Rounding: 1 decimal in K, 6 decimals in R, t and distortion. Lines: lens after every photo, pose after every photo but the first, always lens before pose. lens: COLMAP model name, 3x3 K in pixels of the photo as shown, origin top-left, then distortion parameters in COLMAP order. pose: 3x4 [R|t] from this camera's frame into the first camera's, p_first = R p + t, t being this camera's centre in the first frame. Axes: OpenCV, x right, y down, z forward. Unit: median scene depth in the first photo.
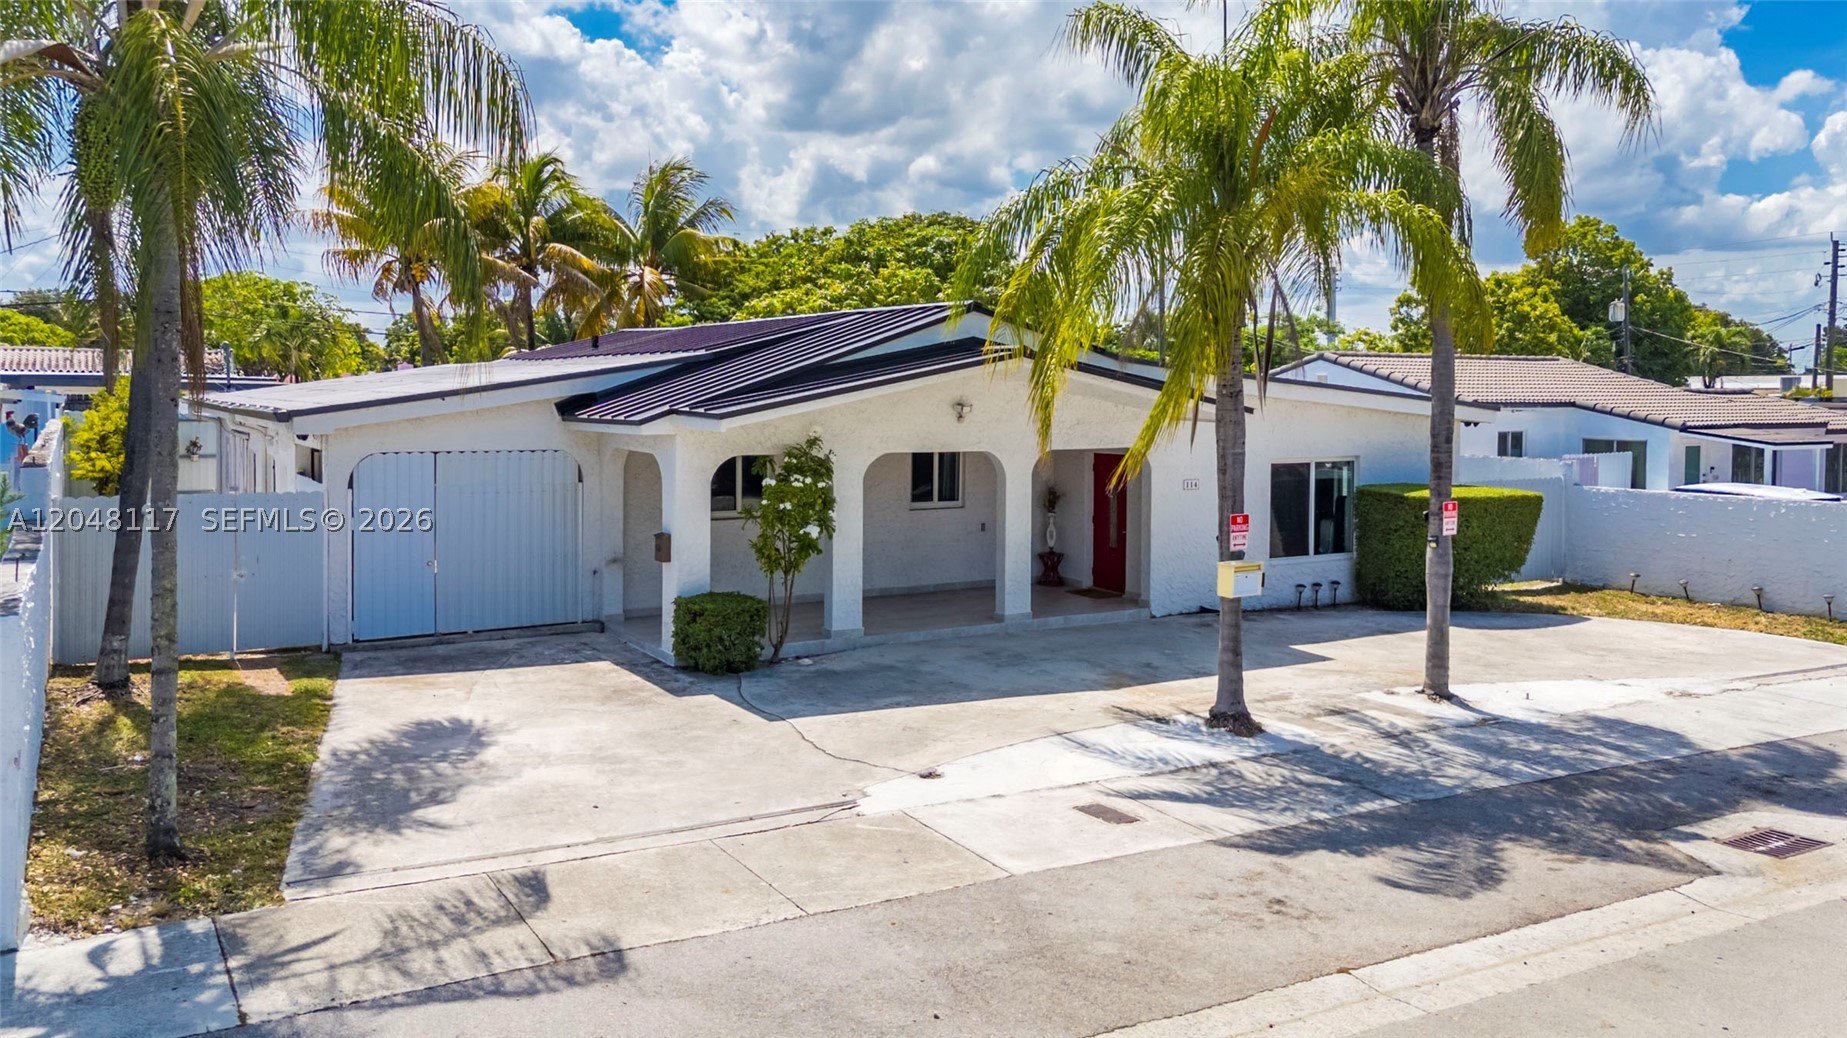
lens RADIAL K [[1393.7, 0, 923.5], [0, 1393.7, 519.0], [0, 0, 1]] dist [0.062907, -0.006403]
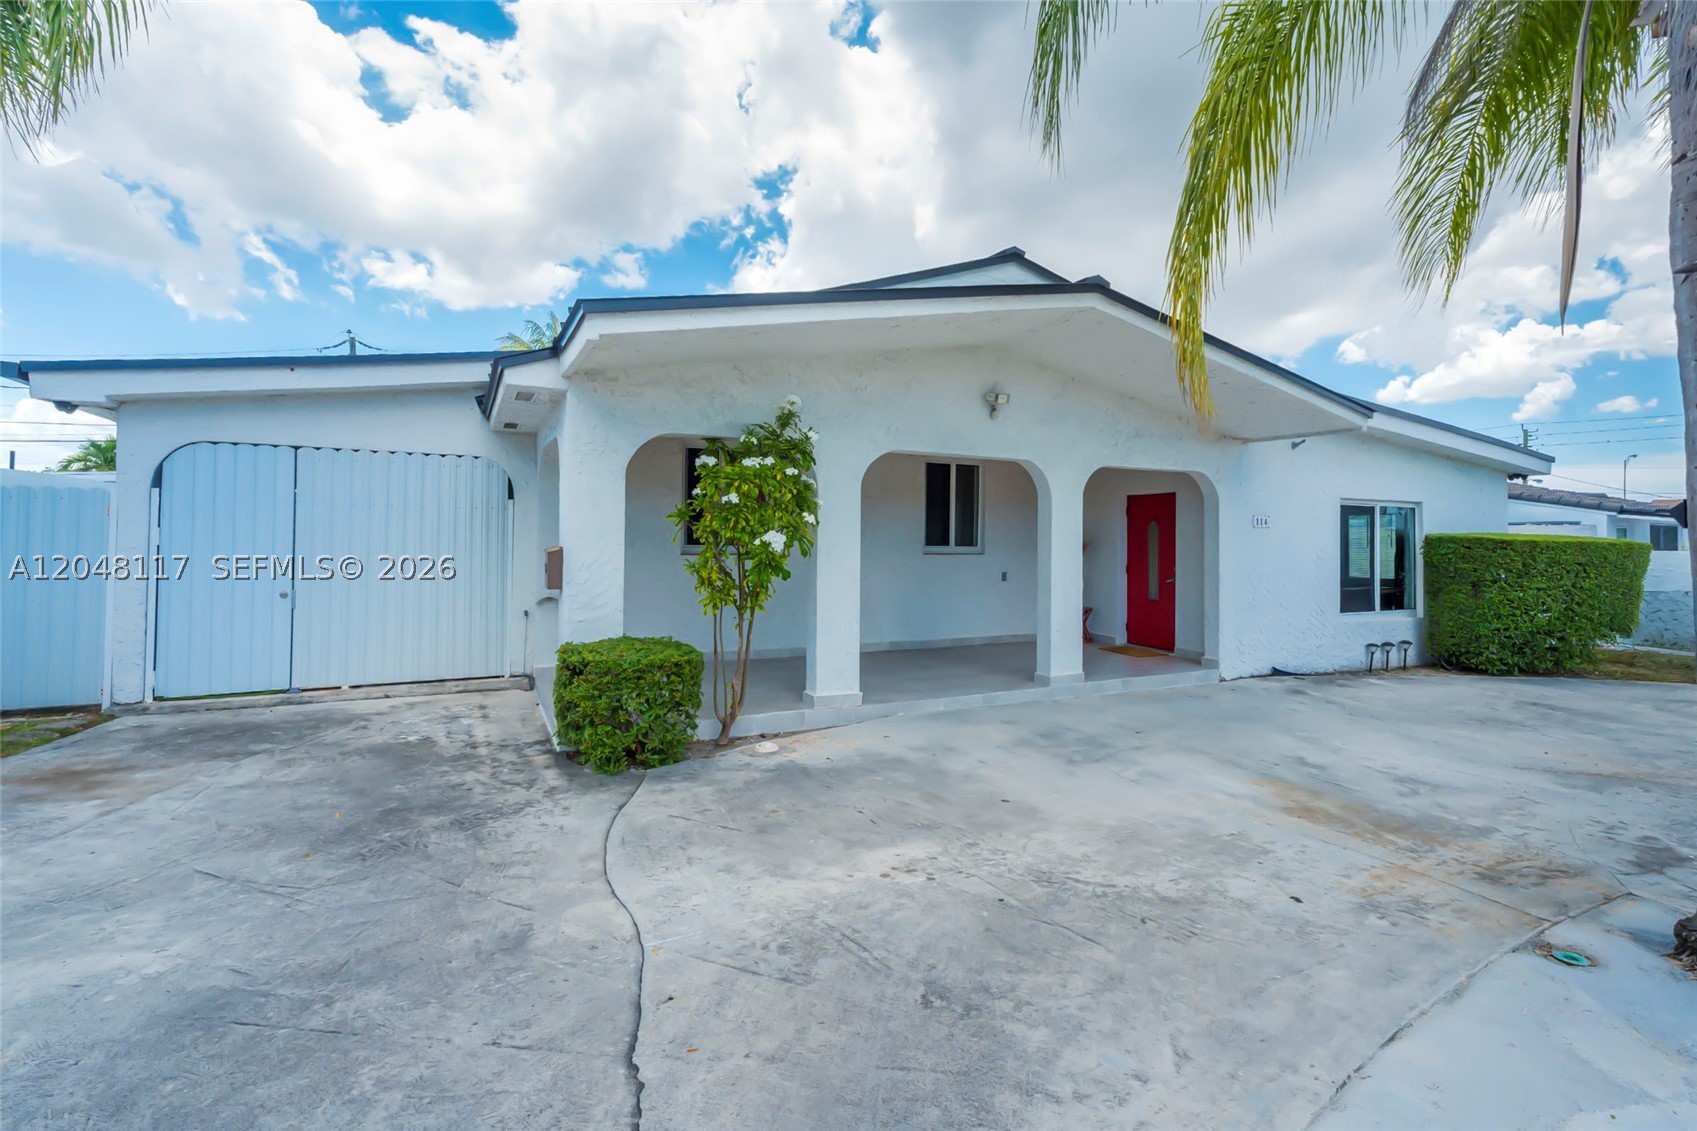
lens RADIAL K [[763.9, 0, 848.5], [0, 763.9, 565.5], [0, 0, 1]] dist [-0.021152, 0.000128]
pose [[0.995249, 0.000760, -0.097363, -0.011385], [-0.007407, 0.997663, -0.067930, 0.038489], [0.097083, 0.068329, 0.992928, 0.589331]]
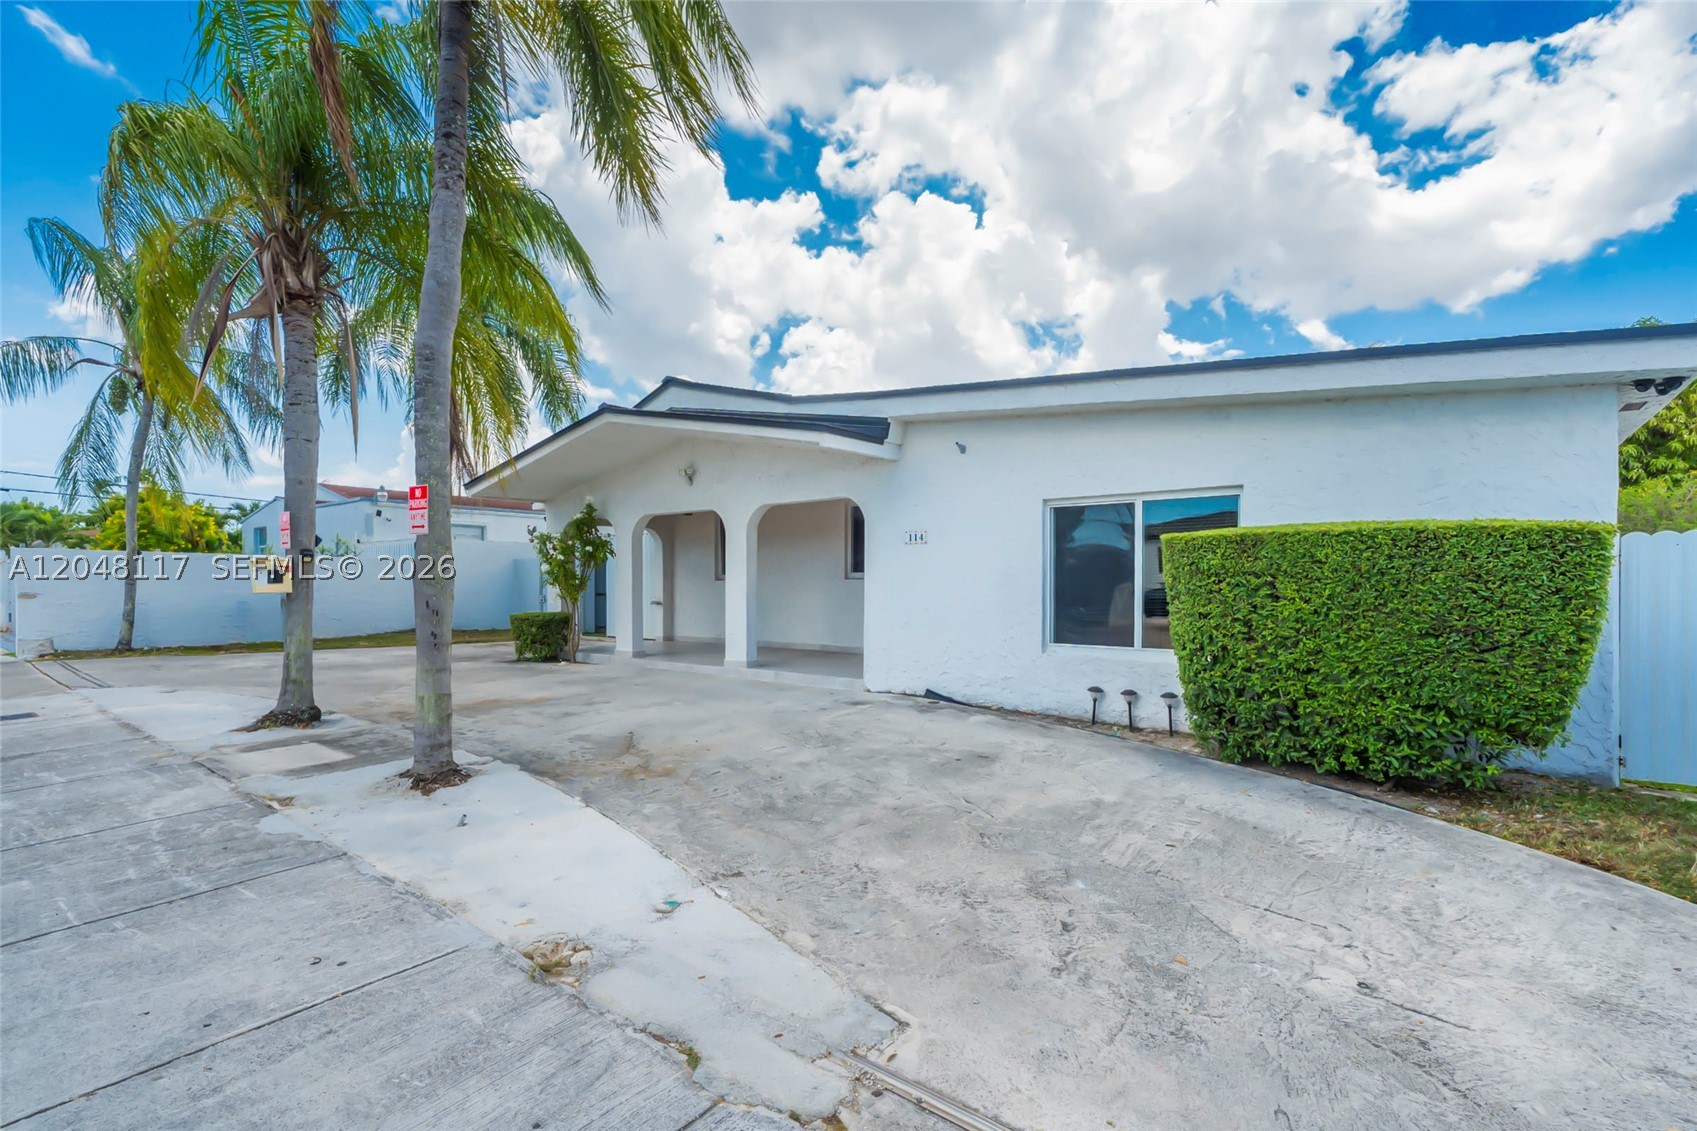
lens RADIAL K [[763.9, 0, 848.5], [0, 763.9, 565.5], [0, 0, 1]] dist [-0.021152, 0.000128]
pose [[0.341560, -0.007227, -0.939832, 0.670563], [-0.060035, 0.997761, -0.029491, 0.008357], [0.937940, 0.066496, 0.340362, 0.908319]]
